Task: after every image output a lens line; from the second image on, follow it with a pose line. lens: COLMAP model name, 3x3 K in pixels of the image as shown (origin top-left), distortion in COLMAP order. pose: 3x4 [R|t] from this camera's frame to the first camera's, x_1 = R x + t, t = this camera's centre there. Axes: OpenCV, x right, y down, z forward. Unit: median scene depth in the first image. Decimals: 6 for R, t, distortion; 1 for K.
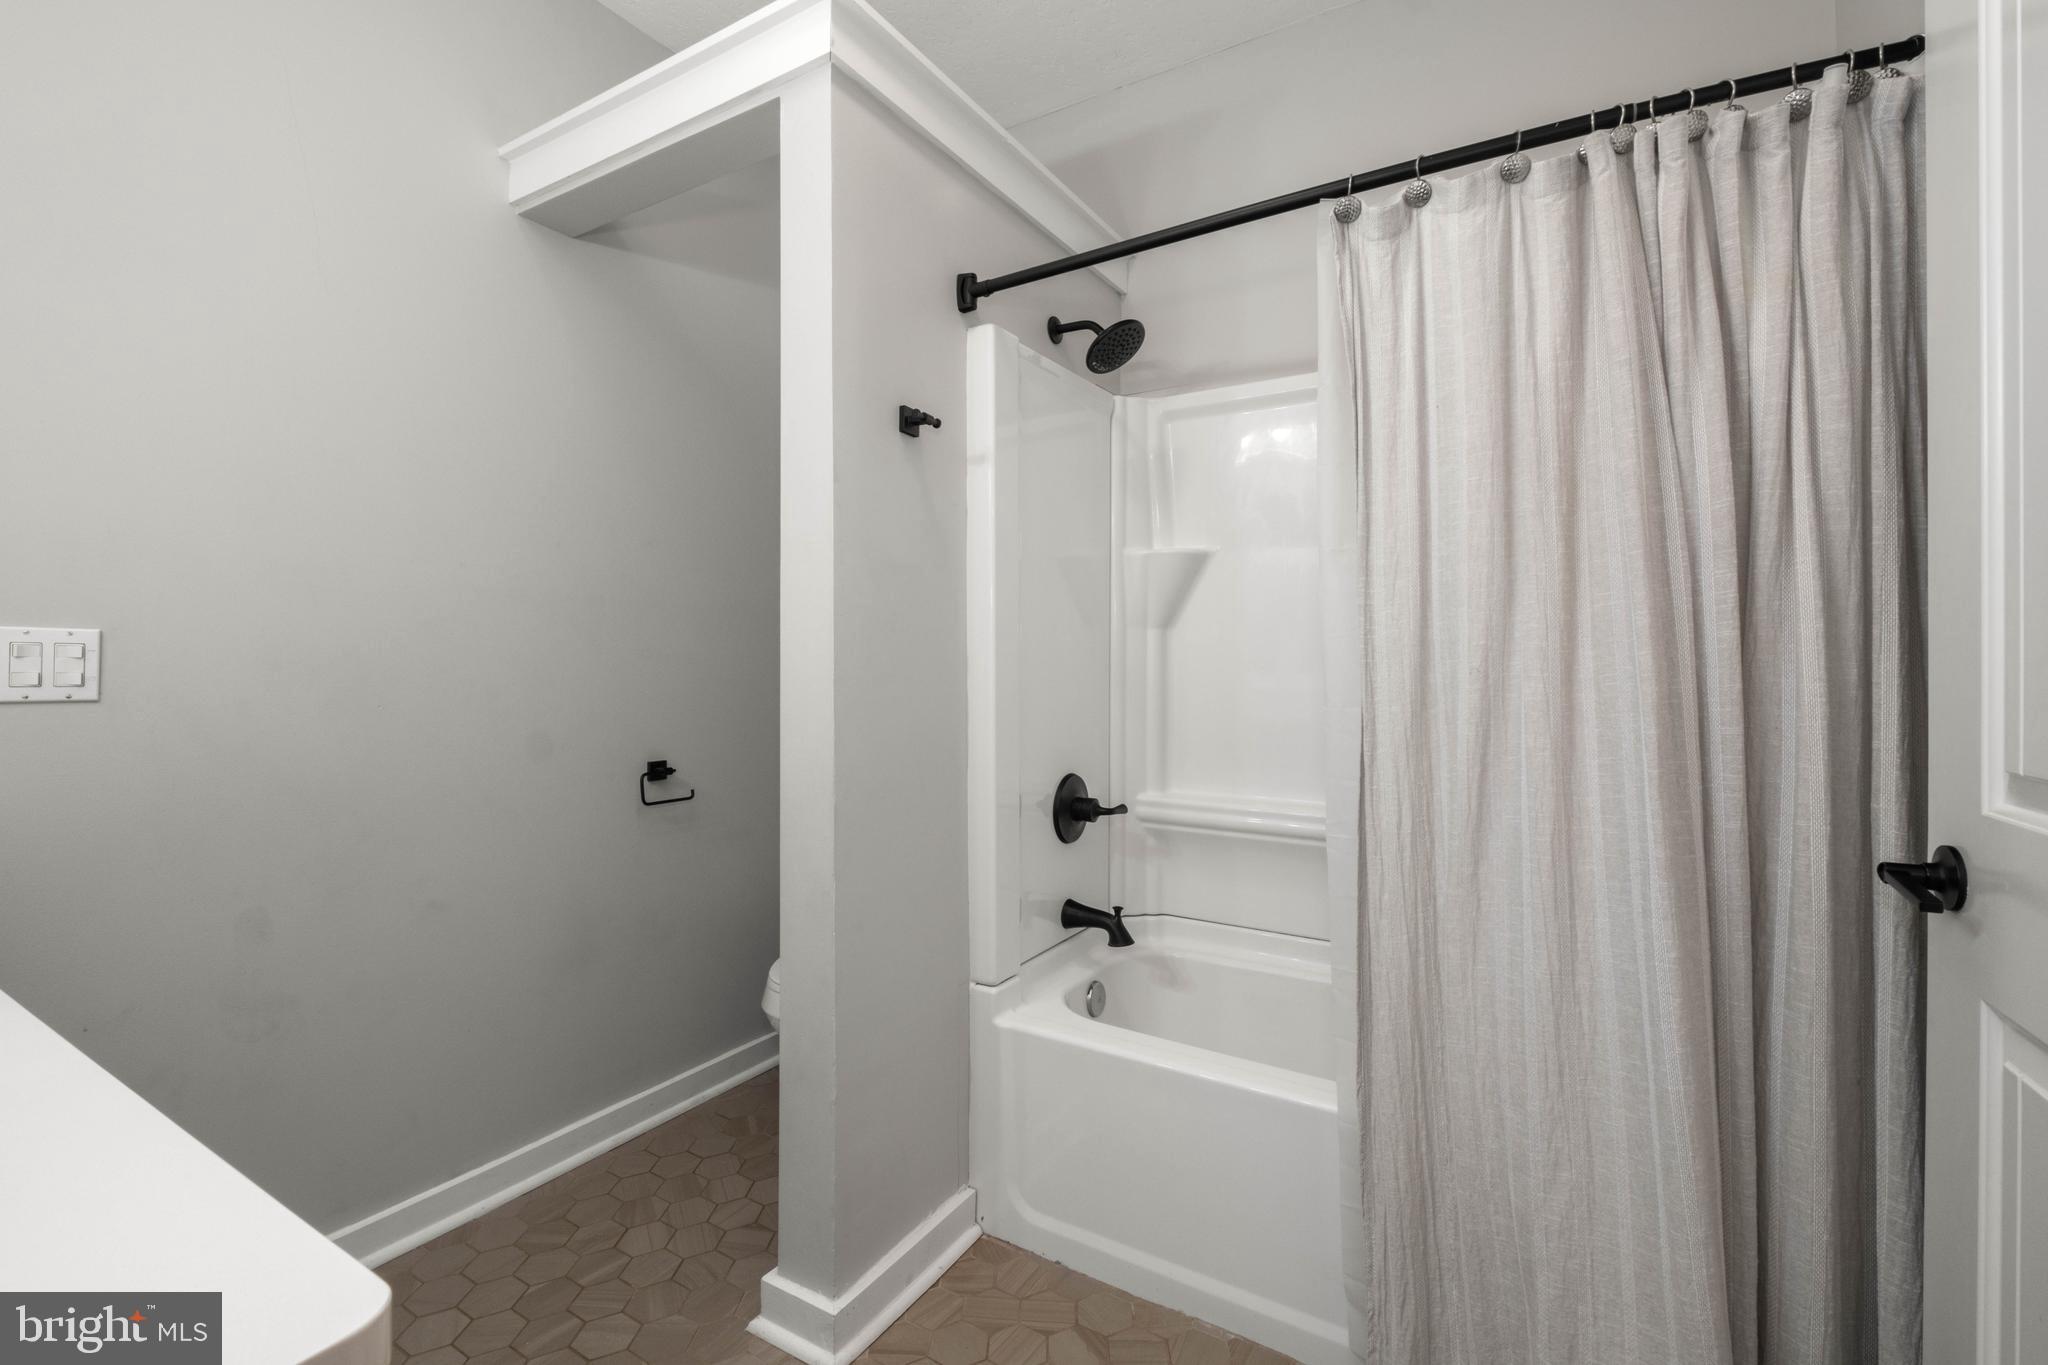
lens RADIAL K [[891.6, 0, 1026.0], [0, 891.6, 672.3], [0, 0, 1]] dist [0.003902, -0.006218]
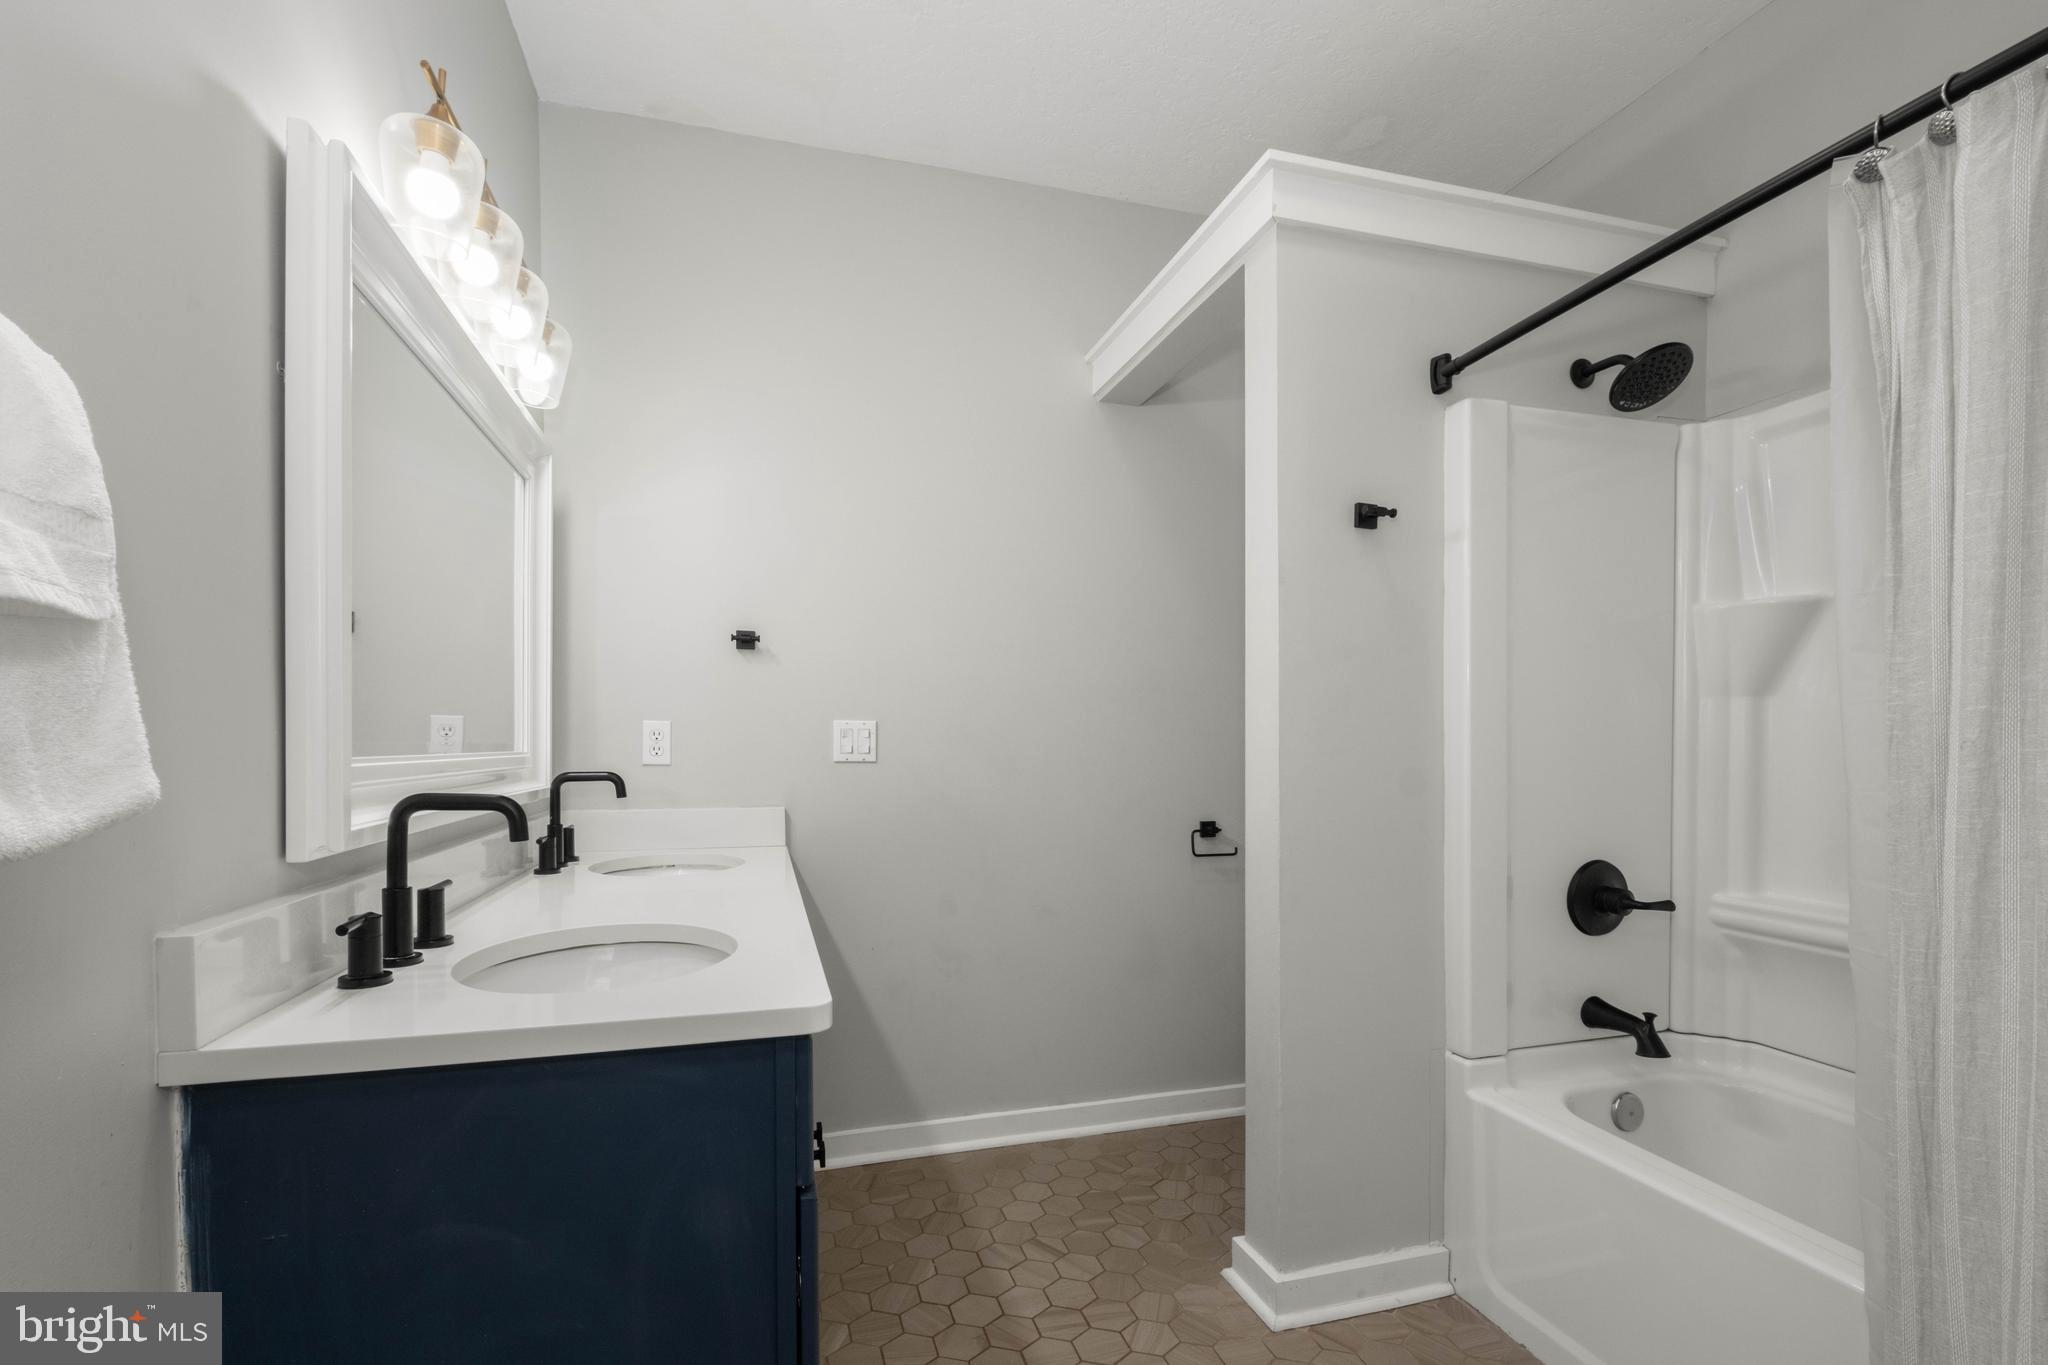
lens RADIAL K [[911.8, 0, 1027.9], [0, 911.8, 790.7], [0, 0, 1]] dist [0.000814, 0.000278]
pose [[0.741074, 0.034413, -0.670541, 0.276478], [-0.005160, 0.998948, 0.045565, 0.003803], [0.671404, -0.030307, 0.740472, -0.092637]]
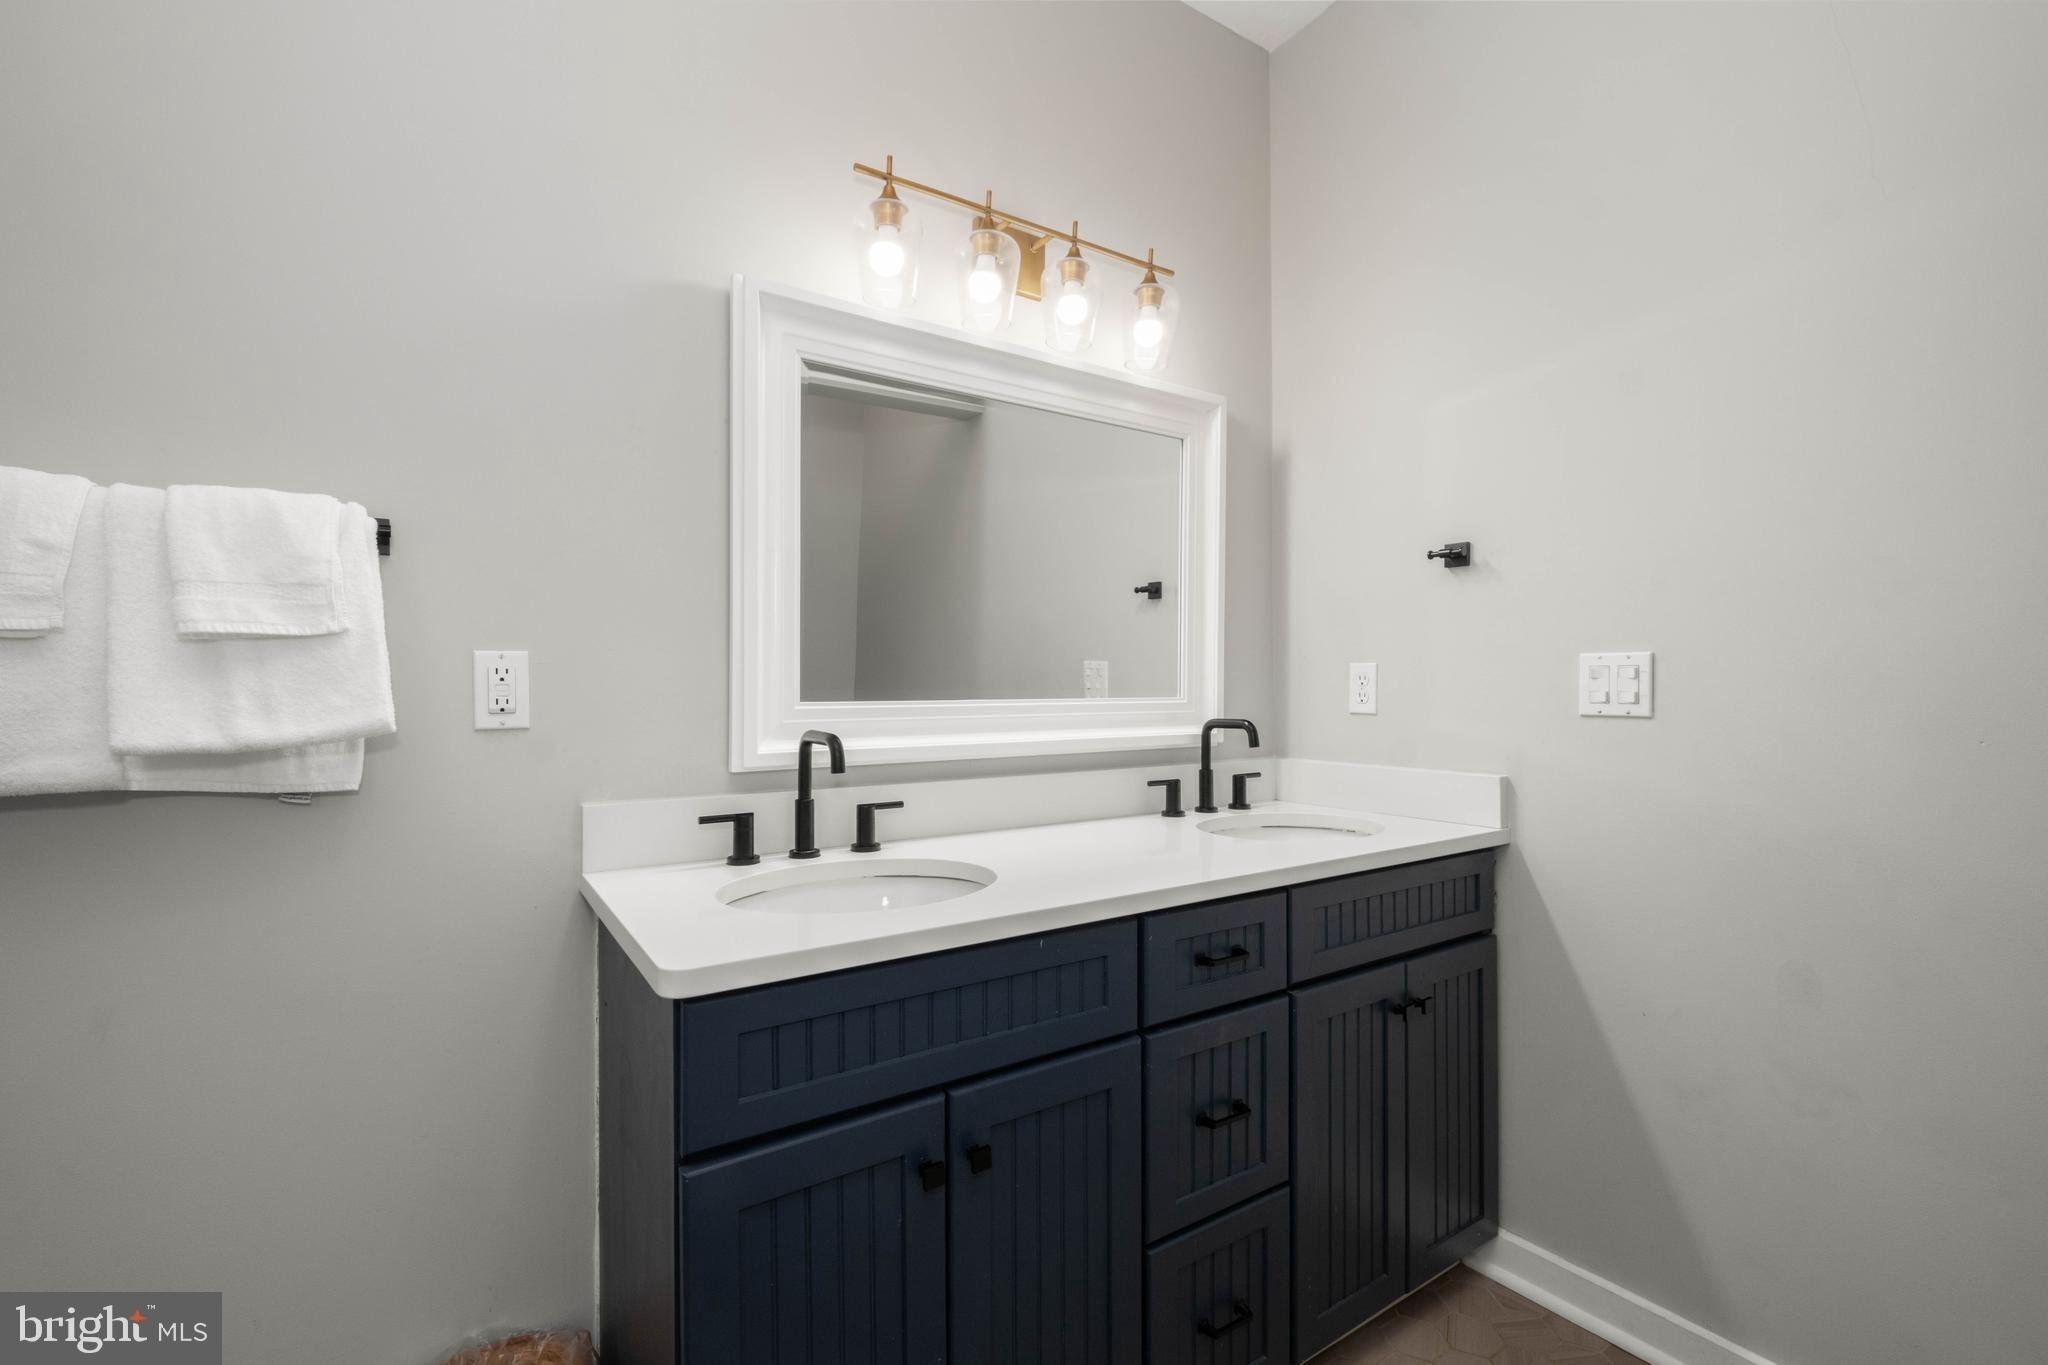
lens RADIAL K [[891.6, 0, 1026.0], [0, 891.6, 672.3], [0, 0, 1]] dist [0.003902, -0.006218]
pose [[-0.419920, -0.017678, -0.907389, 0.195082], [-0.003359, 0.999834, -0.017925, -0.000647], [0.907555, -0.004479, -0.419910, 0.557105]]
